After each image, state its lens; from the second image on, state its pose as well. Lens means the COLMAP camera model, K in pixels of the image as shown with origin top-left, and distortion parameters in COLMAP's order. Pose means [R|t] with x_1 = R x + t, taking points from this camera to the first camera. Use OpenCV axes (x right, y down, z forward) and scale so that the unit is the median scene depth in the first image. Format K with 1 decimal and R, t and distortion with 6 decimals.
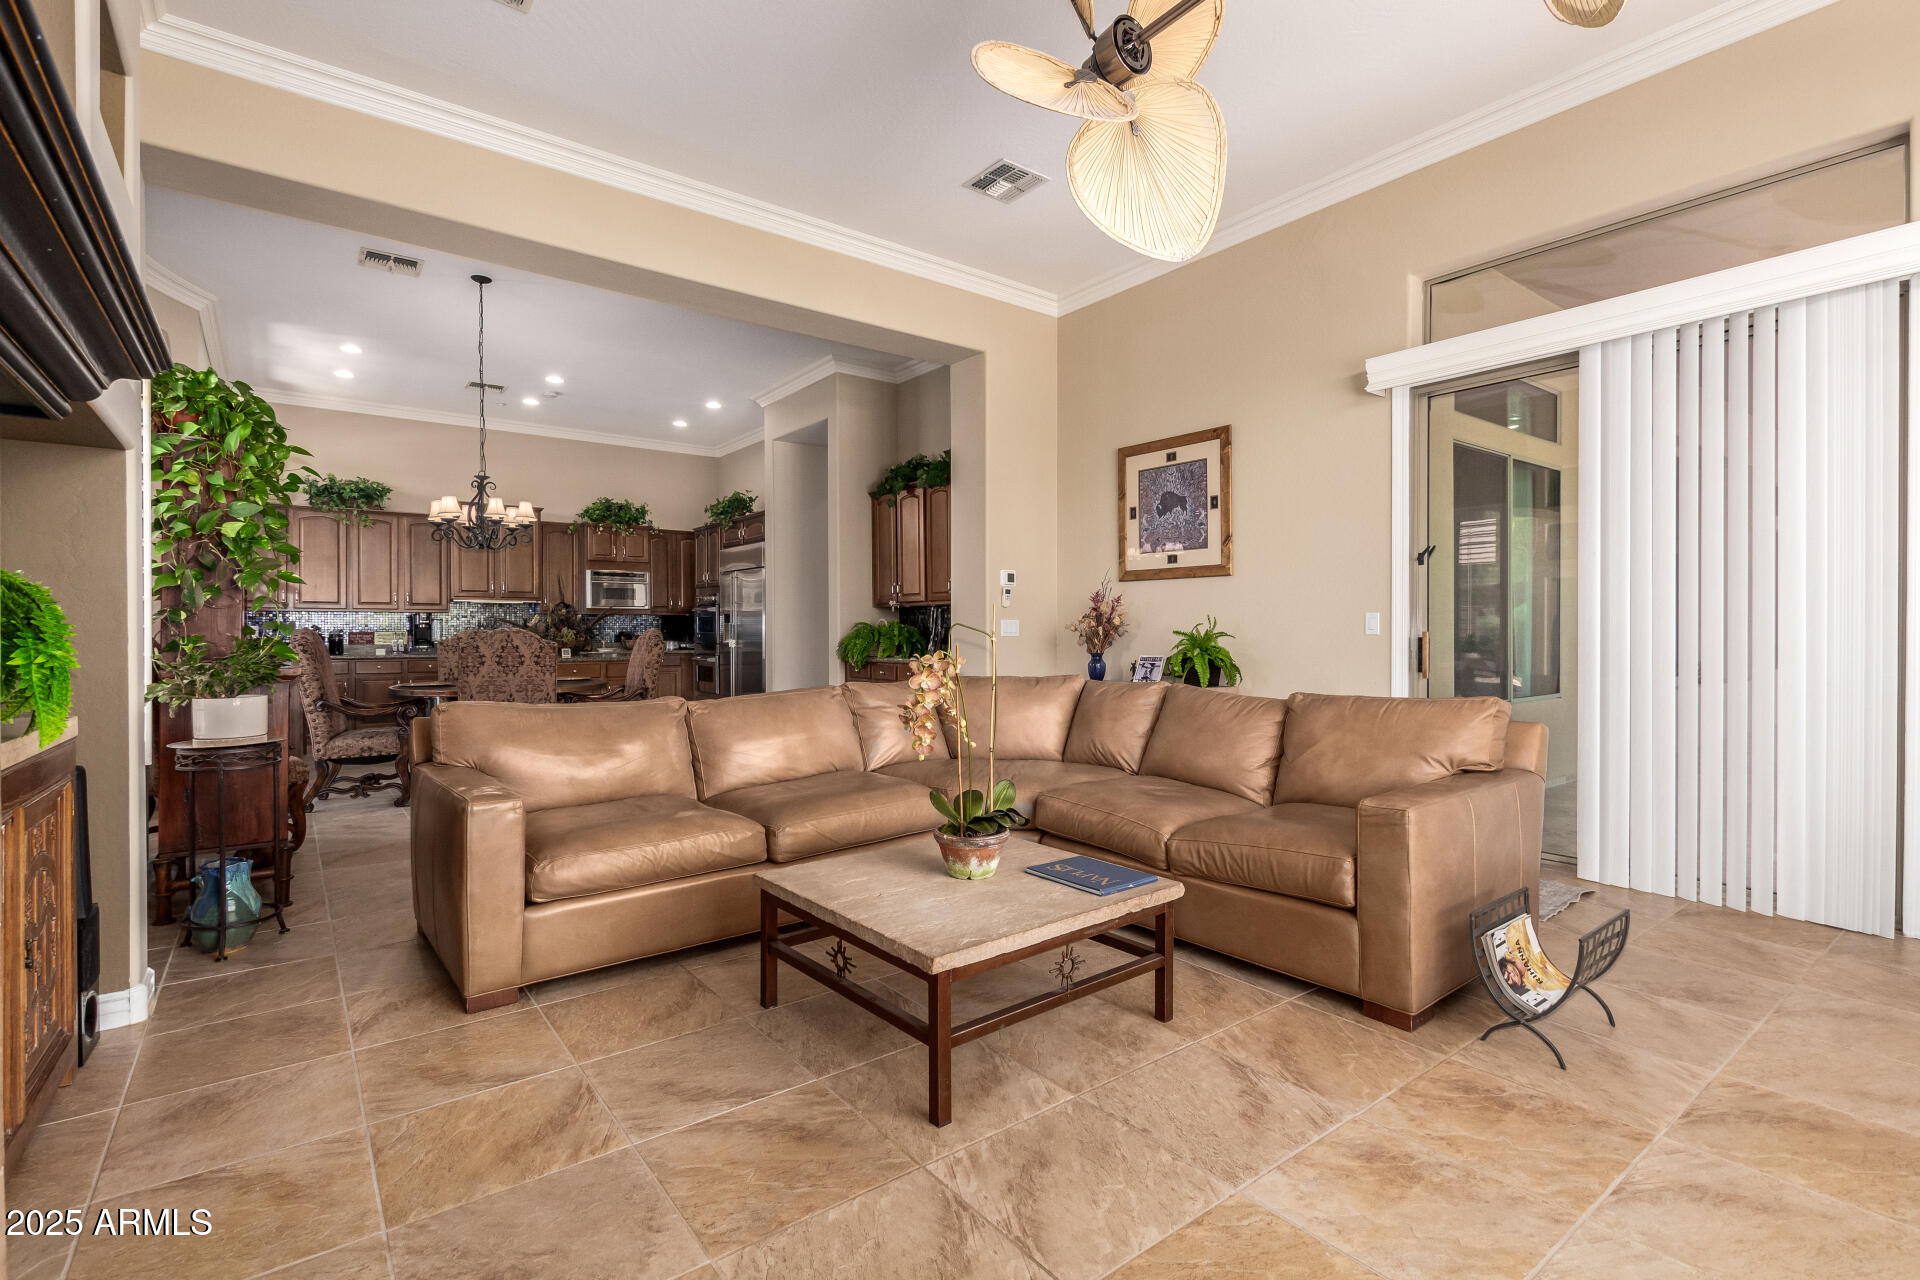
lens RADIAL K [[880.0, 0, 962.5], [0, 880.0, 636.9], [0, 0, 1]] dist [0.006126, -0.002663]
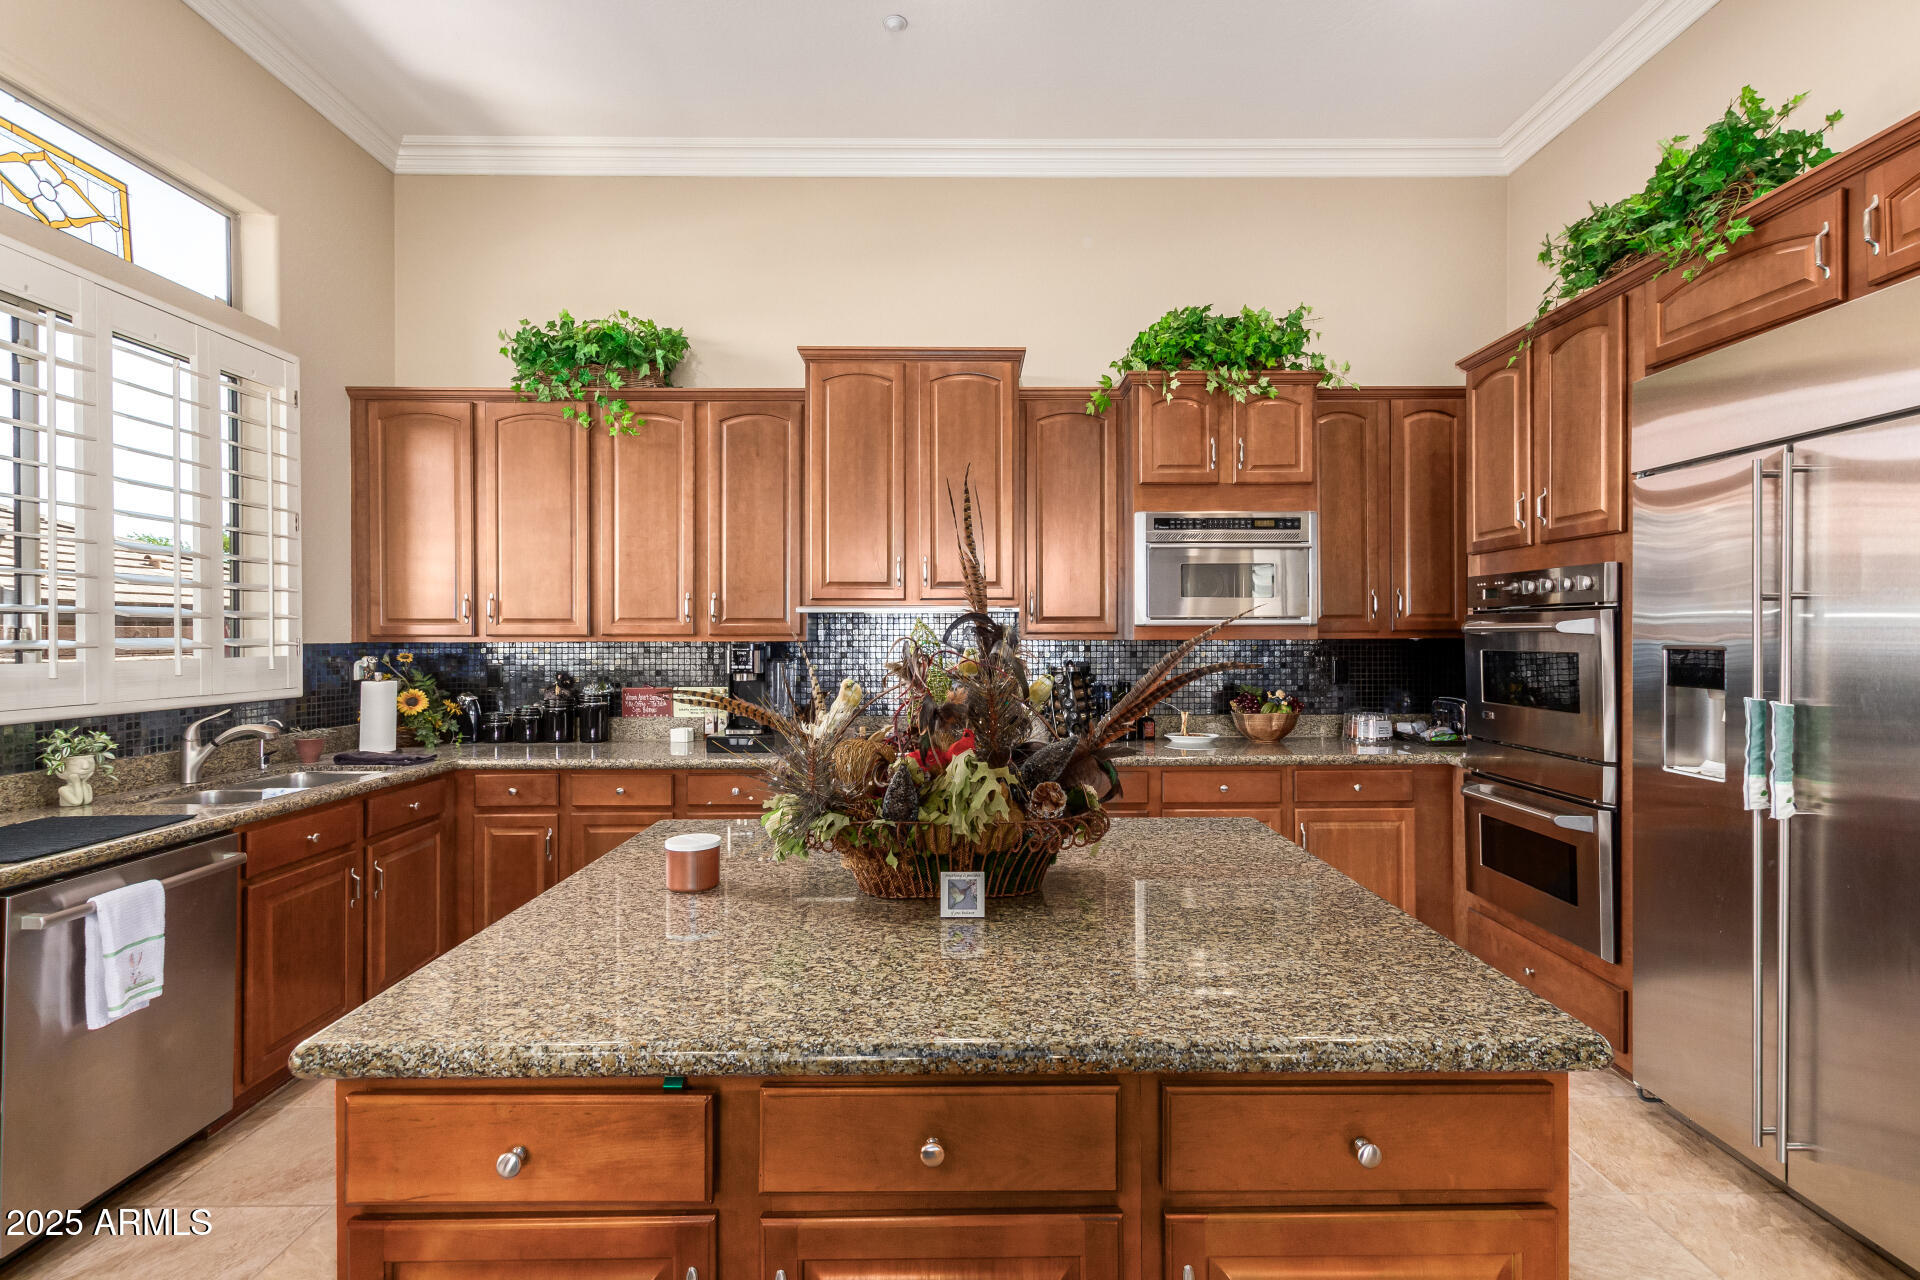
lens RADIAL K [[880.0, 0, 959.8], [0, 880.0, 634.9], [0, 0, 1]] dist [0.006126, -0.002663]
pose [[0.797137, 0.009799, -0.603719, -0.269240], [-0.007469, 0.999952, 0.006369, -0.028958], [0.603753, -0.000568, 0.797171, 0.675051]]
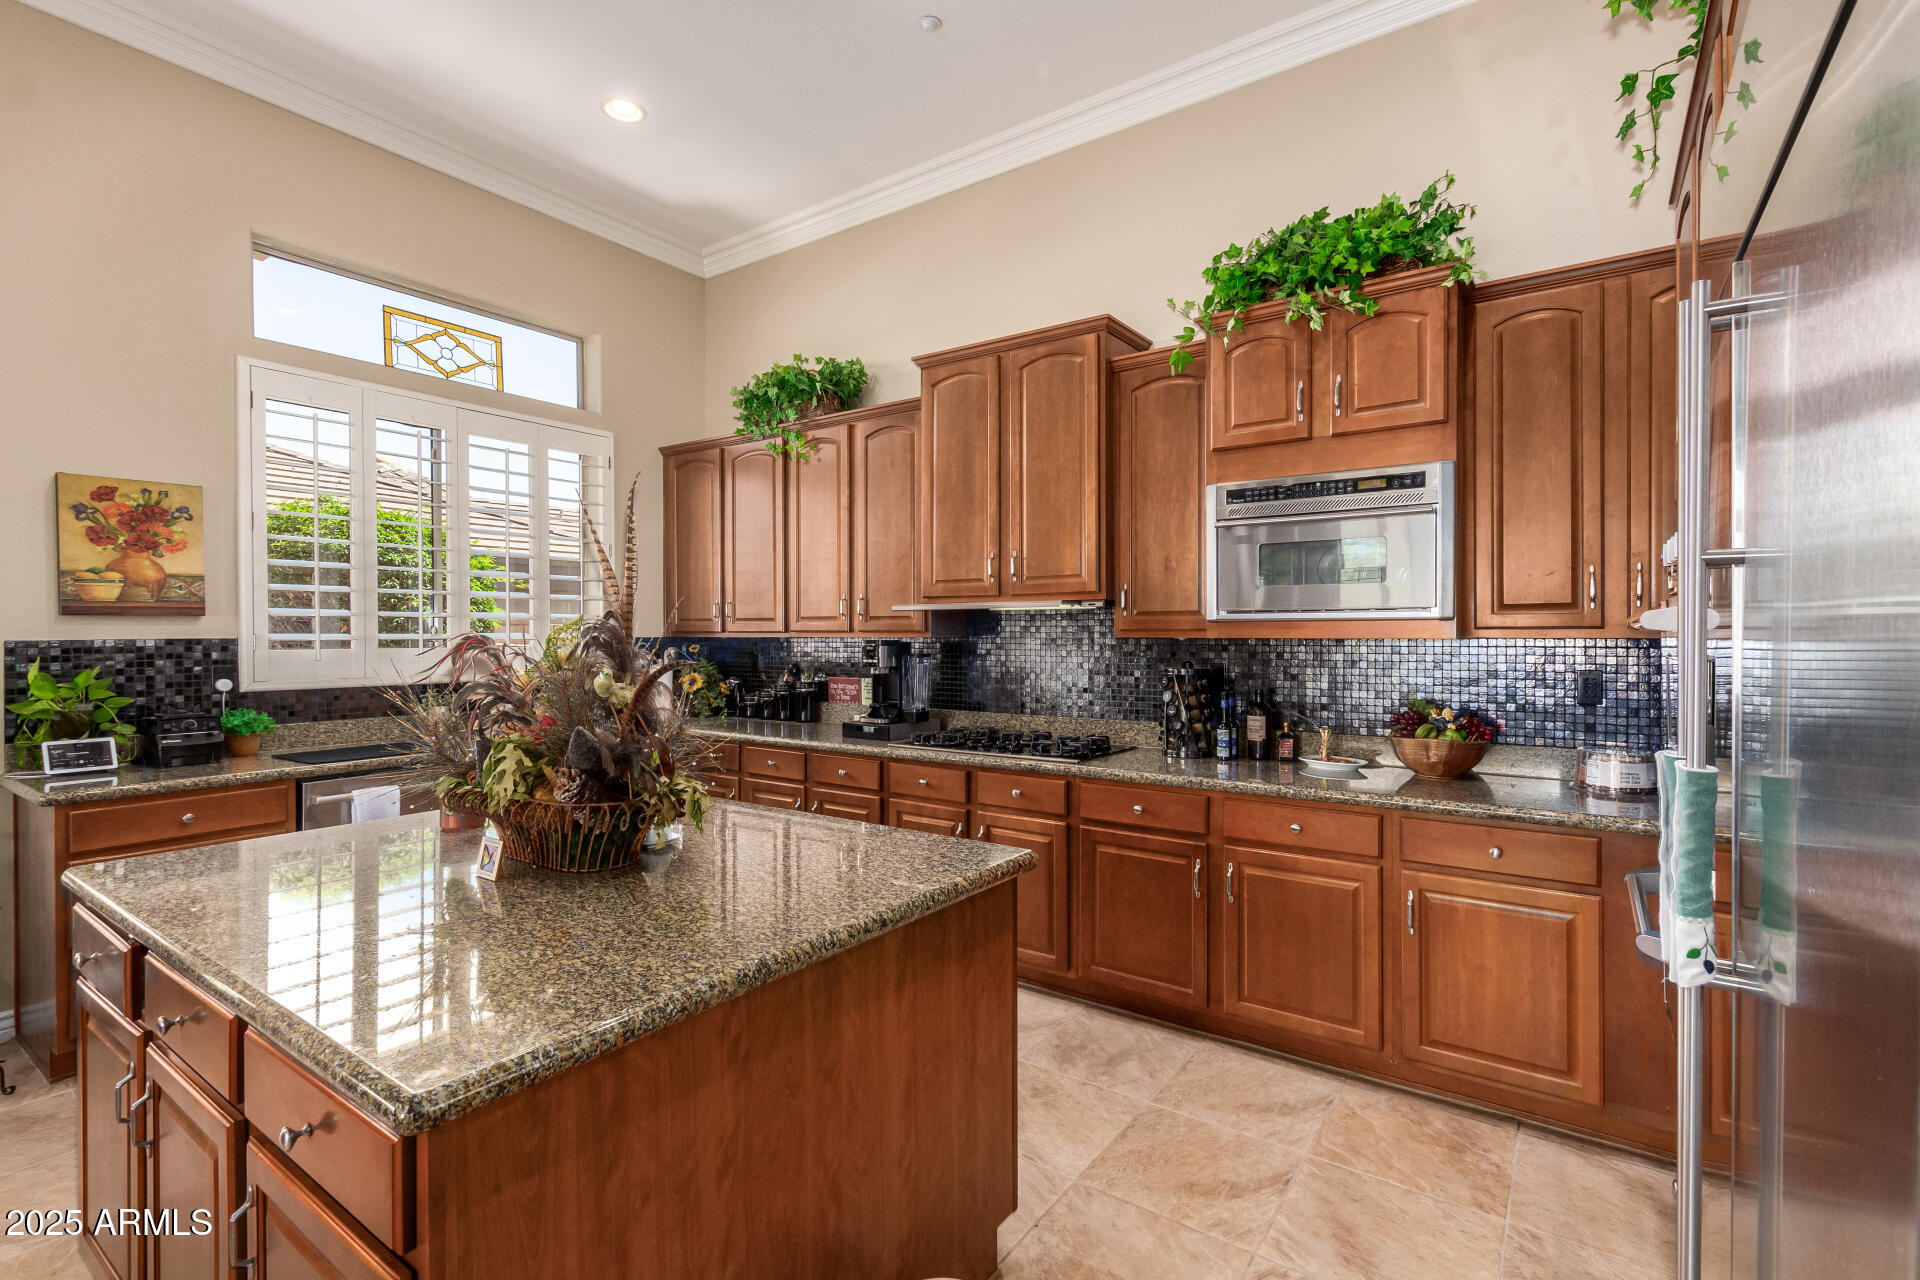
lens RADIAL K [[880.0, 0, 957.0], [0, 880.0, 636.7], [0, 0, 1]] dist [0.006126, -0.002663]
pose [[0.293844, 0.015705, -0.955724, -0.170954], [-0.003955, 0.999876, 0.015214, -0.029859], [0.955845, -0.000690, 0.293870, 0.828758]]
